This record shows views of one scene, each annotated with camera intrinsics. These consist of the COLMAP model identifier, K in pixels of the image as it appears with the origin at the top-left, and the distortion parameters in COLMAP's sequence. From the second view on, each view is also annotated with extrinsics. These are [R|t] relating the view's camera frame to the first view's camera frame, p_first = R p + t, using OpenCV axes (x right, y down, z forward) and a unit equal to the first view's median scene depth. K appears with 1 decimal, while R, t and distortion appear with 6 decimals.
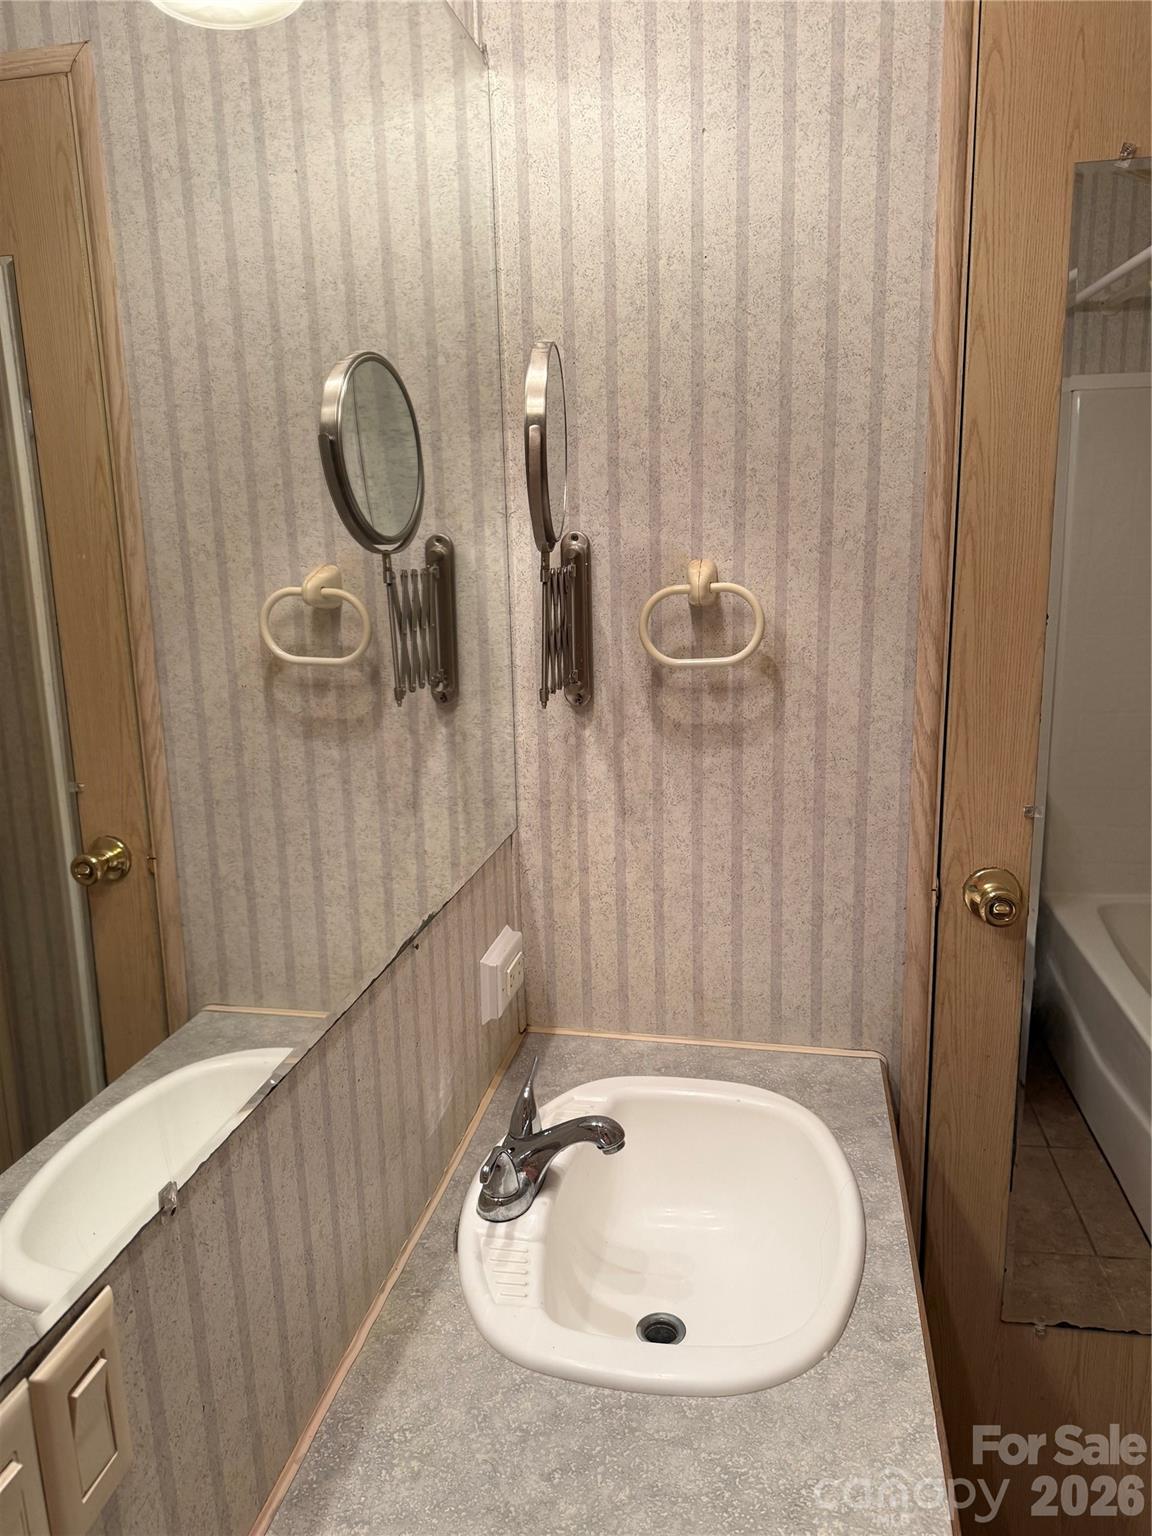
lens RADIAL K [[1080.8, 0, 574.1], [0, 1080.8, 765.5], [0, 0, 1]] dist [0.056919, -0.073578]
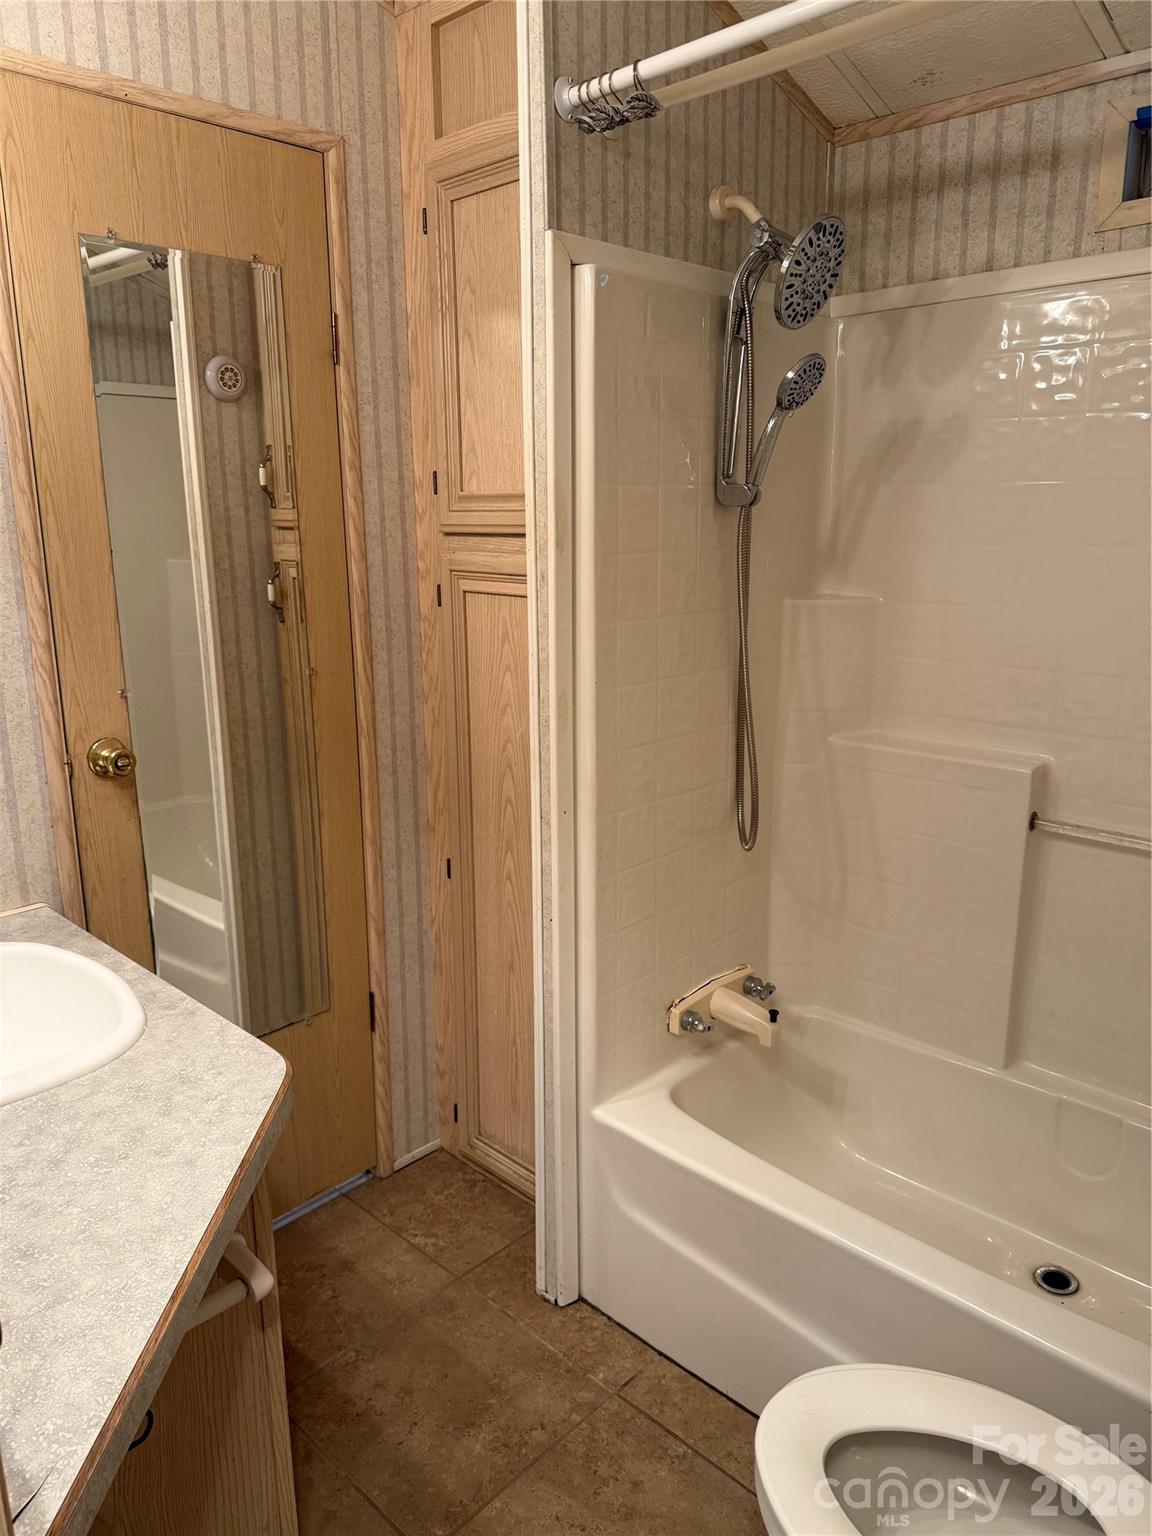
lens RADIAL K [[1098.1, 0, 576.6], [0, 1098.1, 768.0], [0, 0, 1]] dist [0.029170, -0.029868]
pose [[0.546808, -0.179895, 0.817703, -0.436038], [0.171739, 0.979977, 0.100752, 0.094216], [-0.819455, 0.085340, 0.566754, -0.269849]]
